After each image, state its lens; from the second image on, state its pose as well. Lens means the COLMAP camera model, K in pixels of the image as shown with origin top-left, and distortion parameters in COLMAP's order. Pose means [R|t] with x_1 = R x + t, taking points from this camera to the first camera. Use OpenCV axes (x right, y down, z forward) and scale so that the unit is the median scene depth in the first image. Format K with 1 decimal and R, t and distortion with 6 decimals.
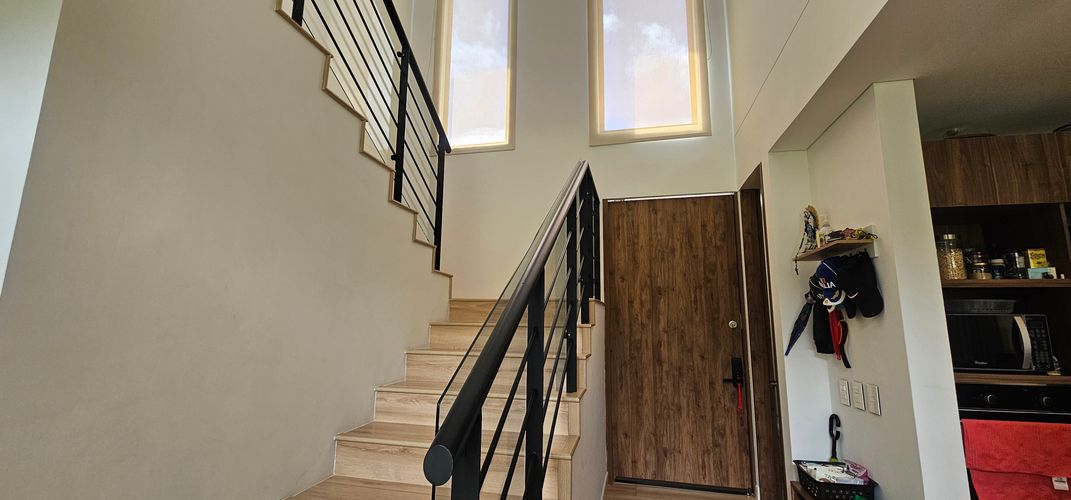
lens RADIAL K [[441.1, 0, 530.1], [0, 441.1, 251.2], [0, 0, 1]] dist [0.001592, -0.000169]
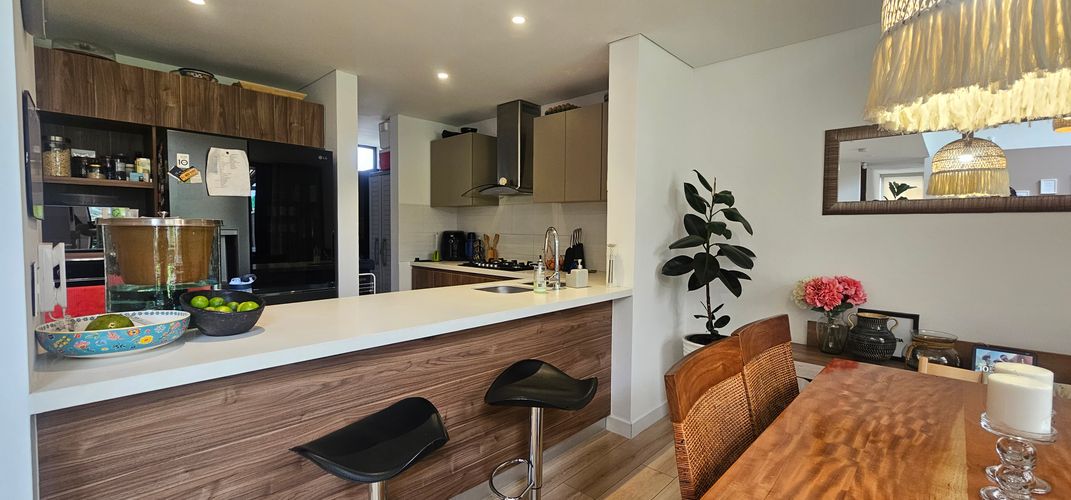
lens RADIAL K [[441.1, 0, 537.2], [0, 441.1, 251.3], [0, 0, 1]] dist [0.001592, -0.000169]
pose [[0.501256, -0.050385, 0.863831, 0.534202], [-0.144468, 0.979418, 0.140957, -0.082596], [-0.853154, -0.195451, 0.483660, -0.638431]]
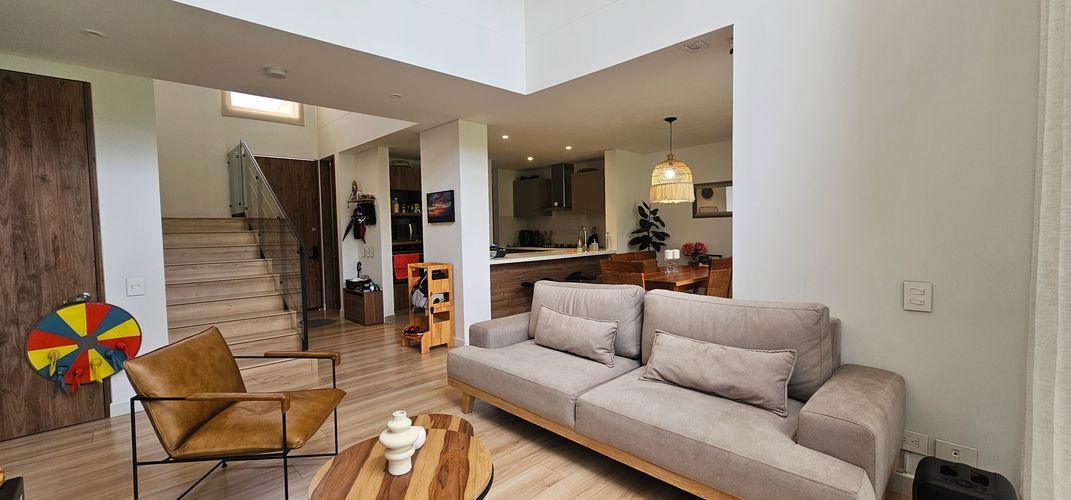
lens RADIAL K [[441.1, 0, 528.5], [0, 441.1, 249.4], [0, 0, 1]] dist [0.001592, -0.000169]
pose [[0.557858, -0.061513, 0.827654, -1.028205], [-0.108864, 0.983209, 0.146451, -0.222477], [-0.822766, -0.171800, 0.541794, -1.389741]]
